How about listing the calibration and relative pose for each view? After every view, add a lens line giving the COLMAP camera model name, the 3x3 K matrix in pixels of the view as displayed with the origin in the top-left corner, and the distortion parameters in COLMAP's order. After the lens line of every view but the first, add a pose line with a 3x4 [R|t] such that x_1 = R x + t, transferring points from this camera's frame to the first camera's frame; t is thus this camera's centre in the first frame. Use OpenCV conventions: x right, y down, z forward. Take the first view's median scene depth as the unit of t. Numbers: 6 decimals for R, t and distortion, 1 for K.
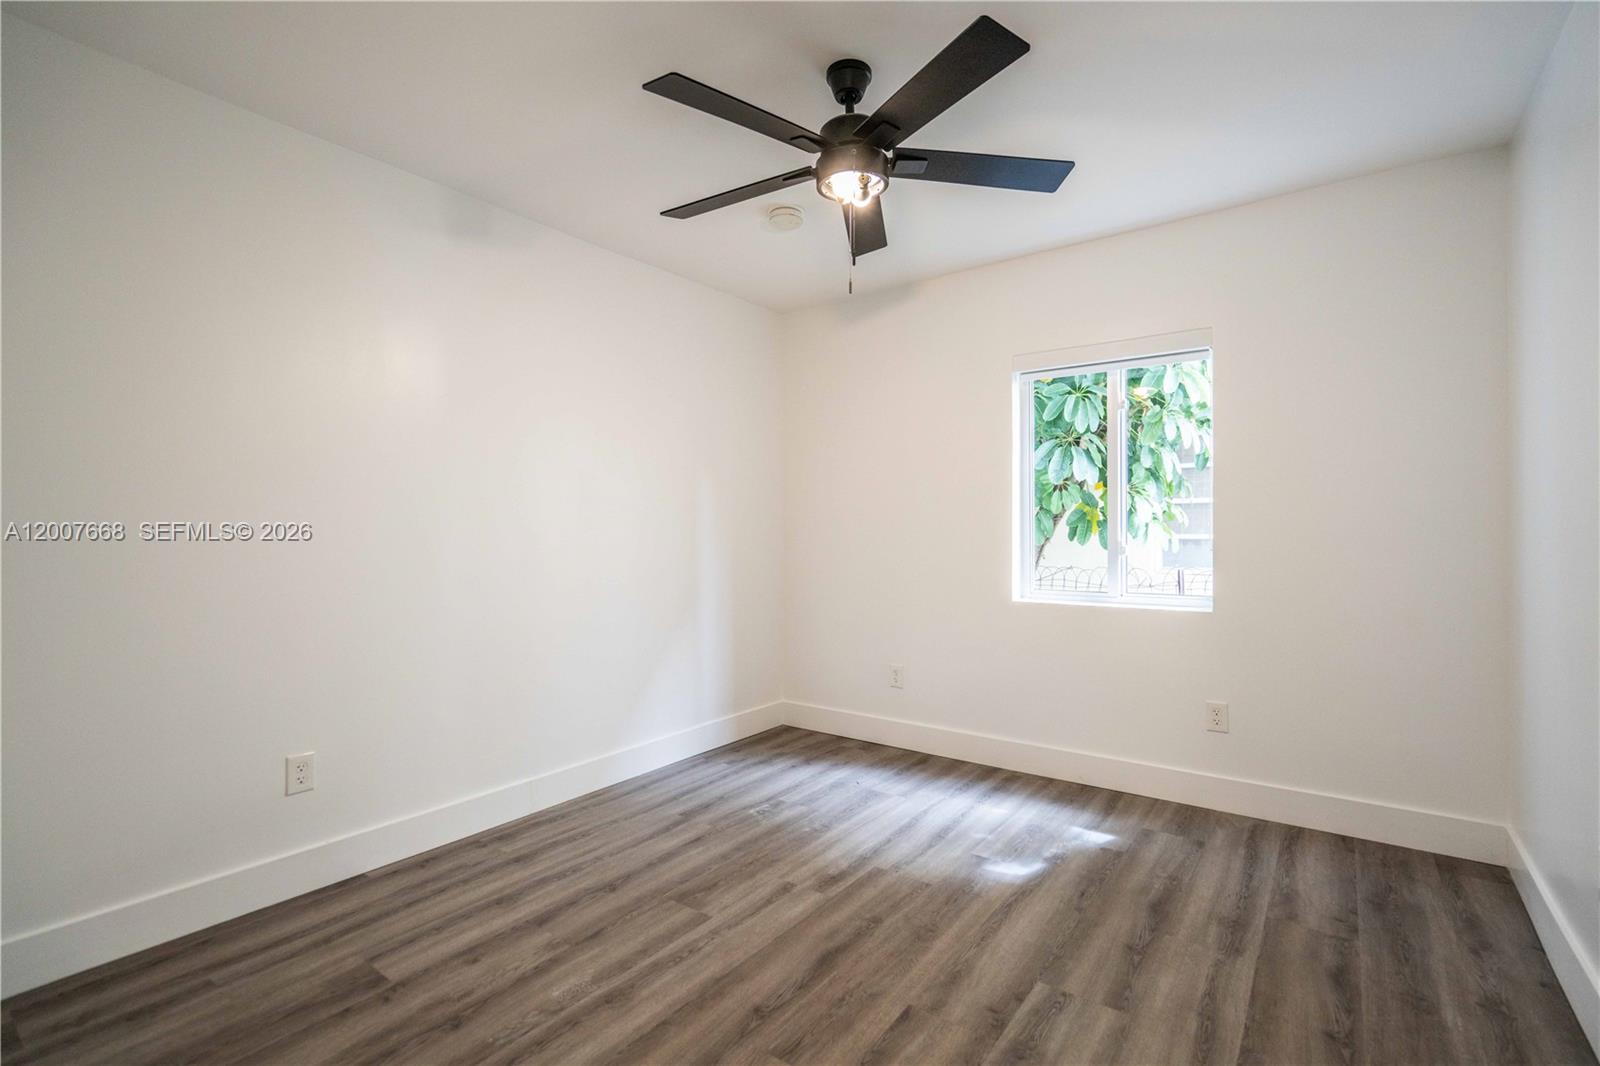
lens RADIAL K [[726.9, 0, 802.1], [0, 726.9, 528.1], [0, 0, 1]] dist [0.000777, -0.000020]
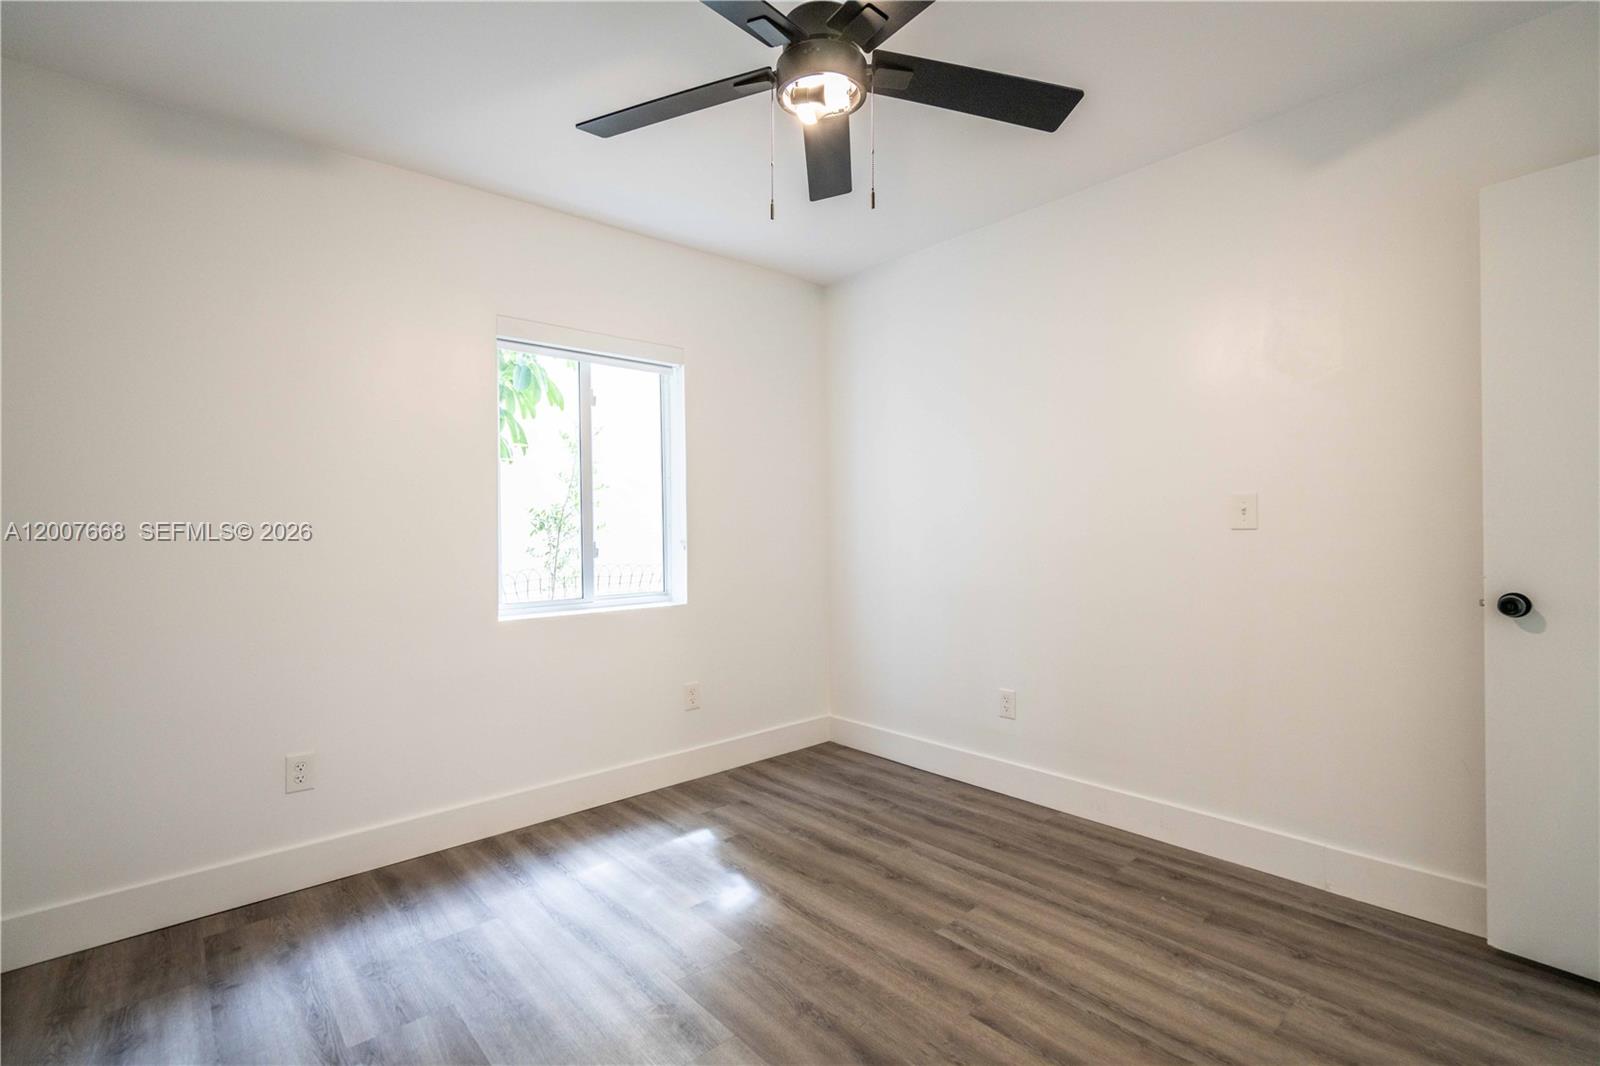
lens RADIAL K [[726.9, 0, 802.1], [0, 726.9, 528.1], [0, 0, 1]] dist [0.000777, -0.000020]
pose [[0.206893, 0.002853, 0.978359, -0.637403], [0.009333, 0.999944, -0.004890, 0.006213], [-0.978319, 0.010142, 0.206854, 0.757614]]
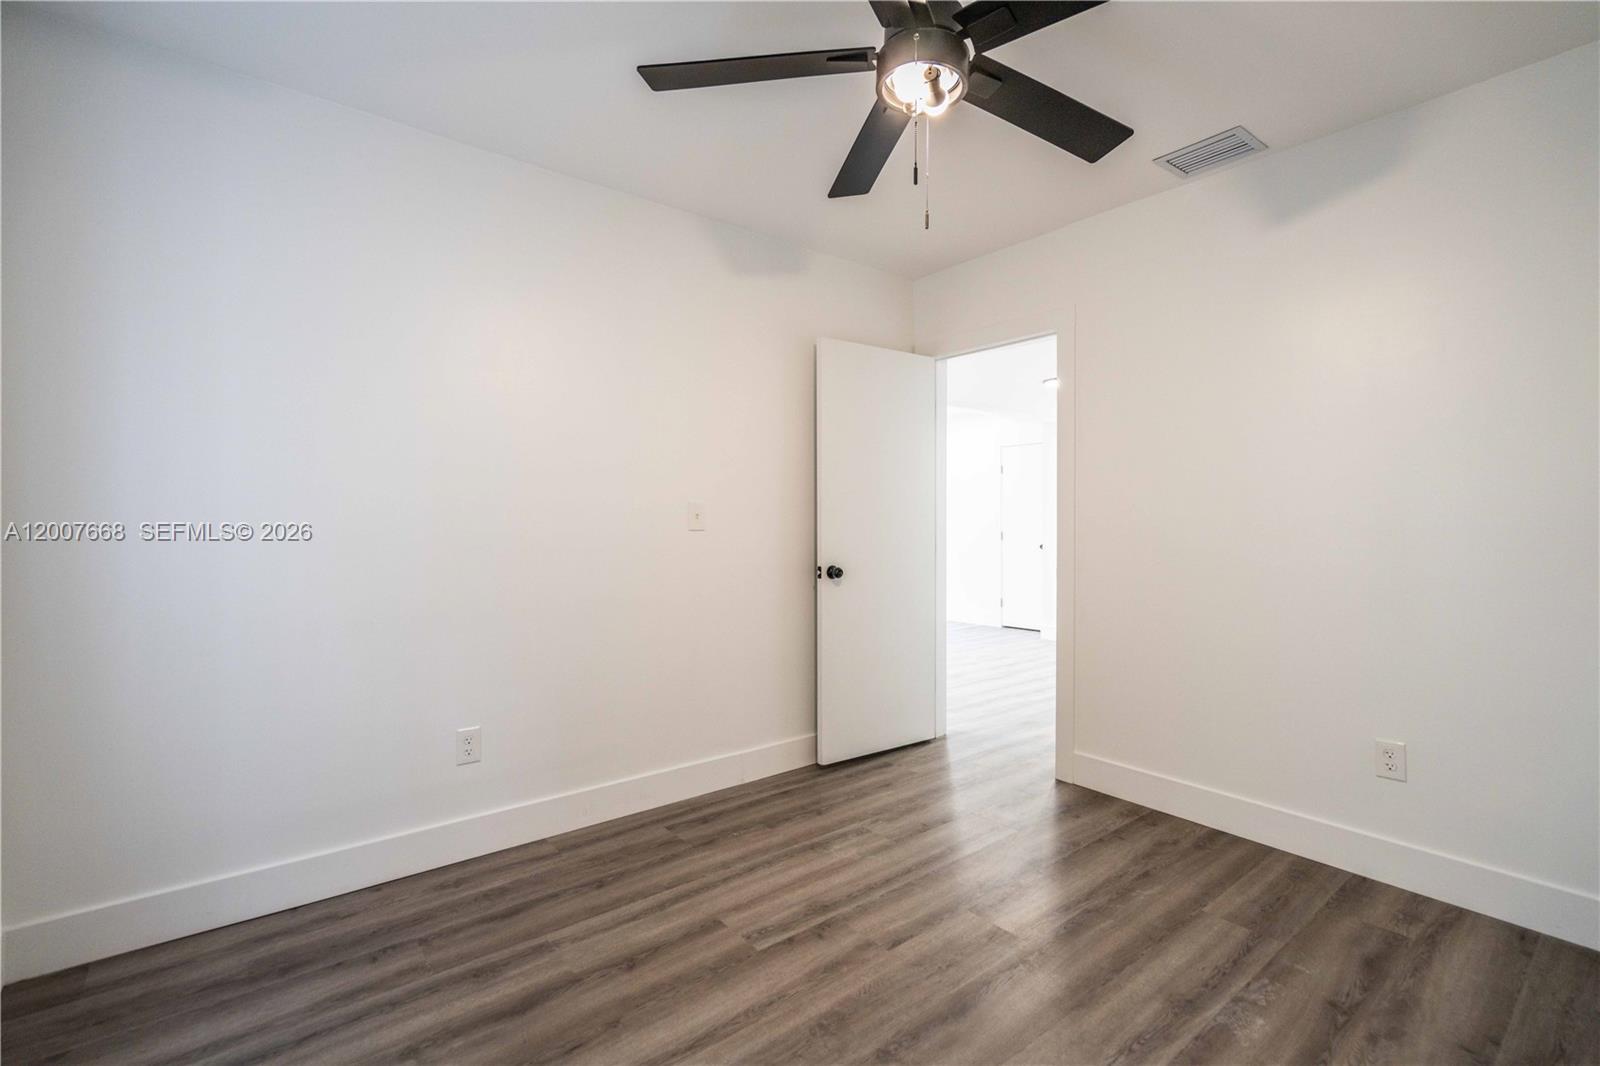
lens RADIAL K [[726.9, 0, 802.1], [0, 726.9, 528.1], [0, 0, 1]] dist [0.000777, -0.000020]
pose [[-0.969574, 0.001154, 0.244794, 0.001929], [0.001382, 0.999999, 0.000760, 0.003746], [-0.244793, 0.001075, -0.969575, 1.586126]]
